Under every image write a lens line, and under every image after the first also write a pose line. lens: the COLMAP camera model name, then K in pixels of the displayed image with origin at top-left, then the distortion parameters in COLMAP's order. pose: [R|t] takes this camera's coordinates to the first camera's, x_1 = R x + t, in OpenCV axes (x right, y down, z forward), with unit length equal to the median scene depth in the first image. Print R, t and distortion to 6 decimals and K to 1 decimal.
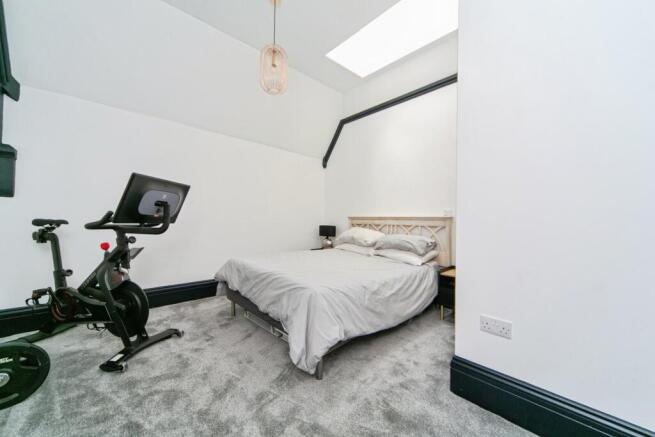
lens RADIAL K [[261.7, 0, 328.8], [0, 261.7, 219.5], [0, 0, 1]] dist [0.002084, -0.000086]
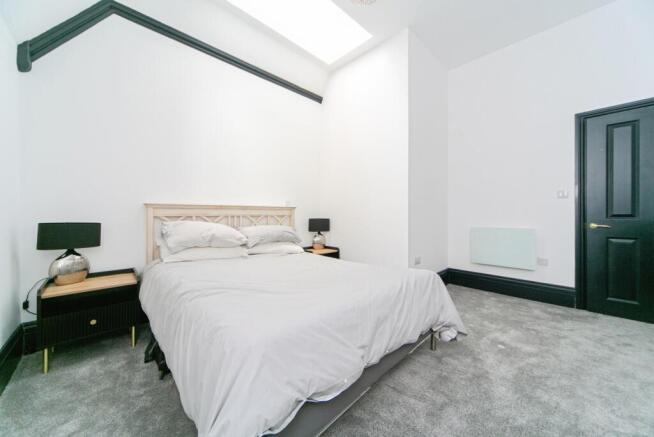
lens RADIAL K [[225.0, 0, 328.4], [0, 225.0, 212.8], [0, 0, 1]] dist [-0.001474, -0.000107]
pose [[-0.044233, -0.007602, 0.998992, -0.491674], [0.000461, 0.999971, 0.007630, 0.007233], [-0.999021, 0.000798, -0.044228, 0.787358]]
